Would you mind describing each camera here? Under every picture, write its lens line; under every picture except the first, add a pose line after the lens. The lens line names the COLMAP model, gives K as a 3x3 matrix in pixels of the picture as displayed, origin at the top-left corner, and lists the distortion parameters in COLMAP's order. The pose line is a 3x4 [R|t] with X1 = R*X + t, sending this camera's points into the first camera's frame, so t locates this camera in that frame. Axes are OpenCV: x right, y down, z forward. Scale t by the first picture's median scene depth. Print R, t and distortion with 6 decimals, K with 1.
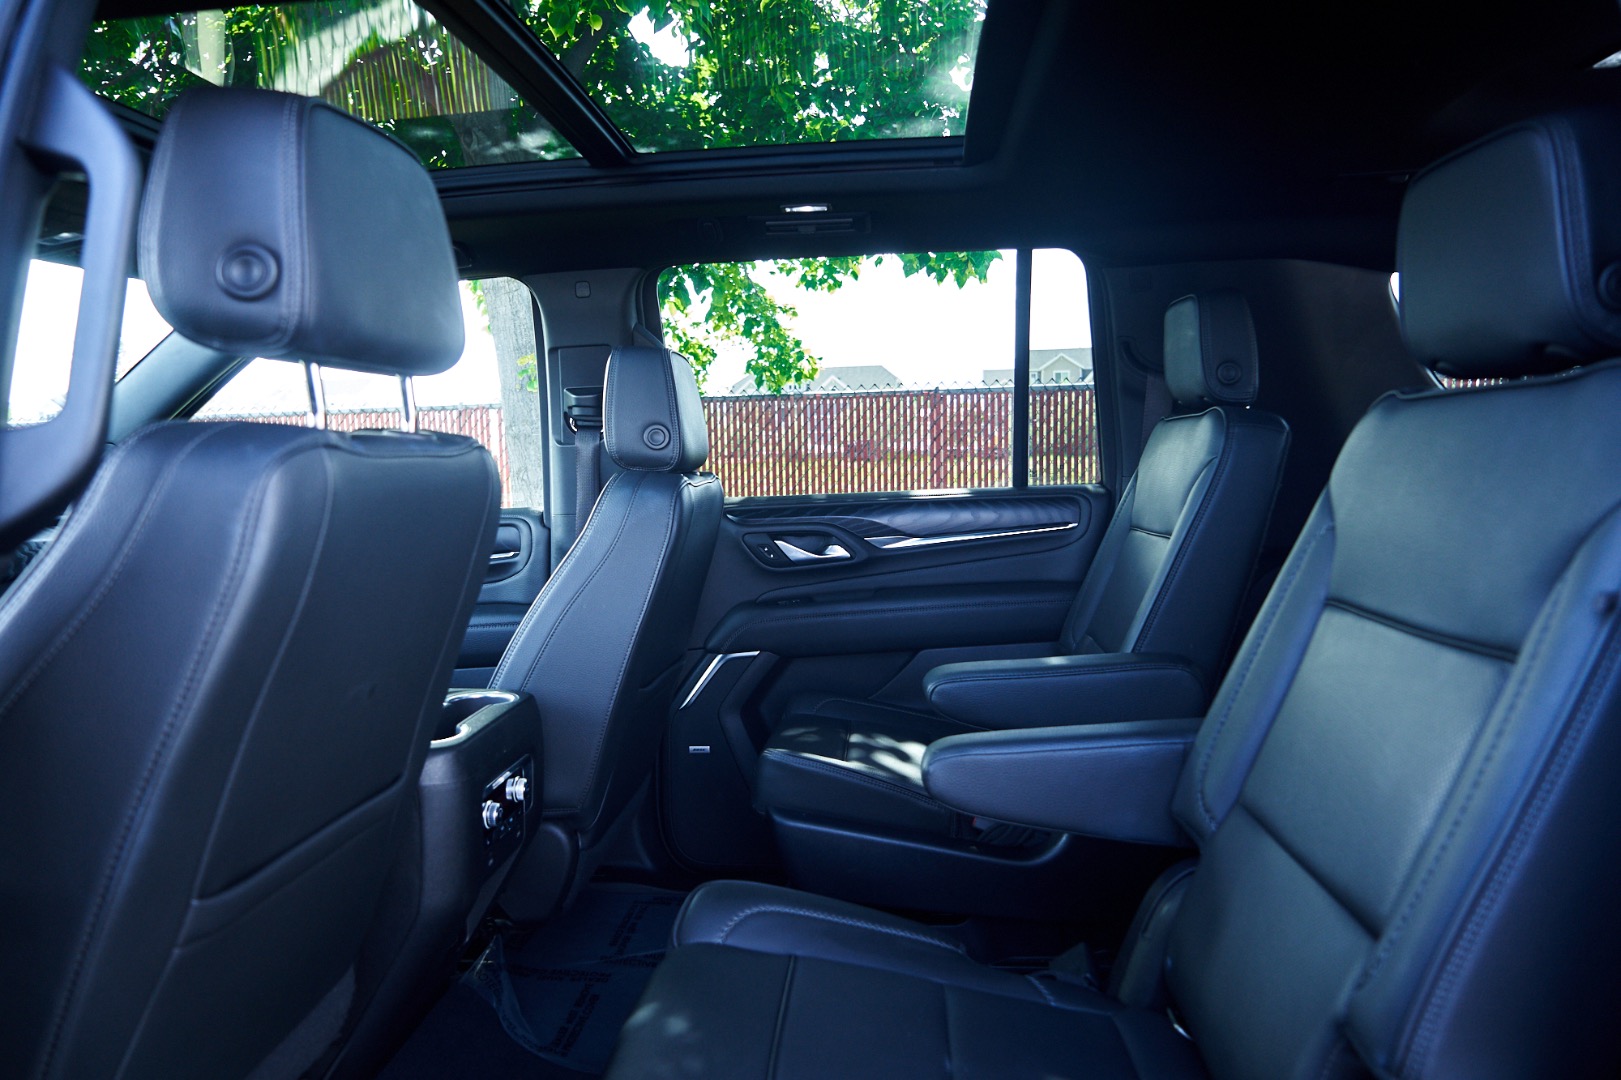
lens RADIAL K [[1117.9, 0, 810.5], [0, 1117.9, 540.0], [0, 0, 1]] dist [0.006326, -0.040731]
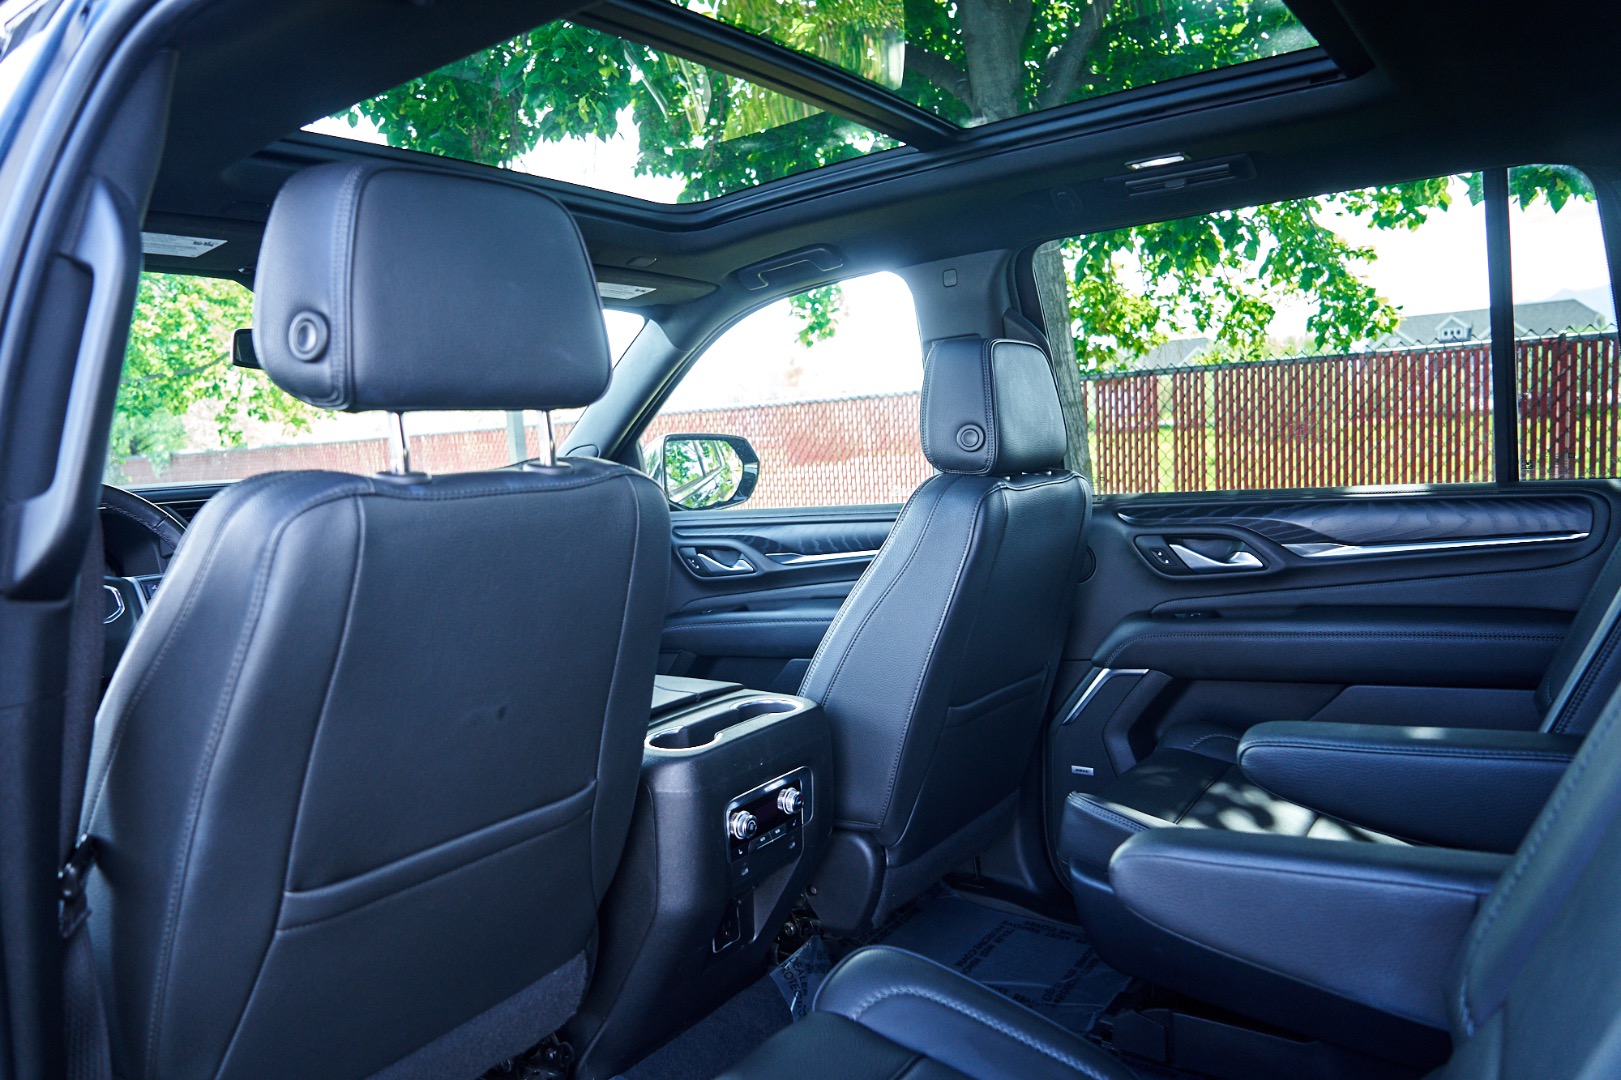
lens RADIAL K [[1117.9, 0, 810.5], [0, 1117.9, 540.0], [0, 0, 1]] dist [0.006326, -0.040731]
pose [[0.857842, 0.026660, -0.513222, 0.174170], [-0.010478, 0.999353, 0.034399, -0.029740], [0.513807, -0.024131, 0.857566, 0.108242]]
